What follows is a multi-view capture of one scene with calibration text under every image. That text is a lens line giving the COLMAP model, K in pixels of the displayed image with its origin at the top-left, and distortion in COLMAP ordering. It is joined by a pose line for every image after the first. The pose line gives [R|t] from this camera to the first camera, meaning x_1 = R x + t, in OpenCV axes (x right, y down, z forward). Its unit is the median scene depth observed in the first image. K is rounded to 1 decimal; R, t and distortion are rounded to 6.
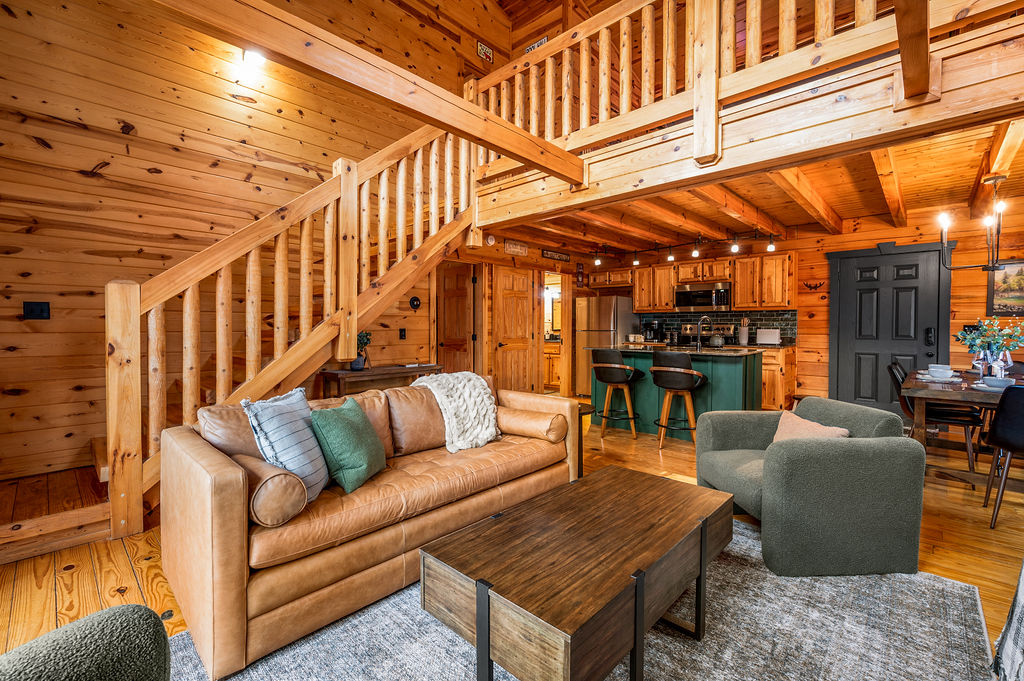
lens RADIAL K [[440.0, 0, 512.0], [0, 440.0, 340.5], [0, 0, 1]] dist [-0.000663, 0.000038]
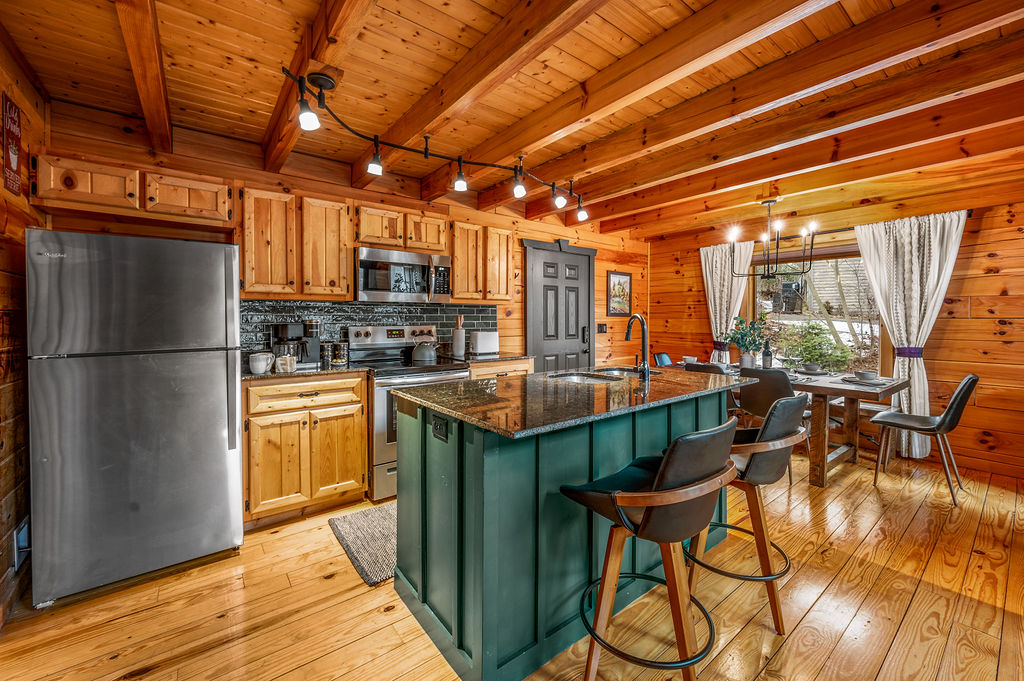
lens RADIAL K [[408.4, 0, 516.7], [0, 408.4, 321.8], [0, 0, 1]] dist [-0.001677, 0.000001]
pose [[0.152616, -0.007424, 0.988258, -0.054563], [0.037358, 0.999300, 0.001737, -0.042646], [-0.987579, 0.036654, 0.152786, 0.893009]]
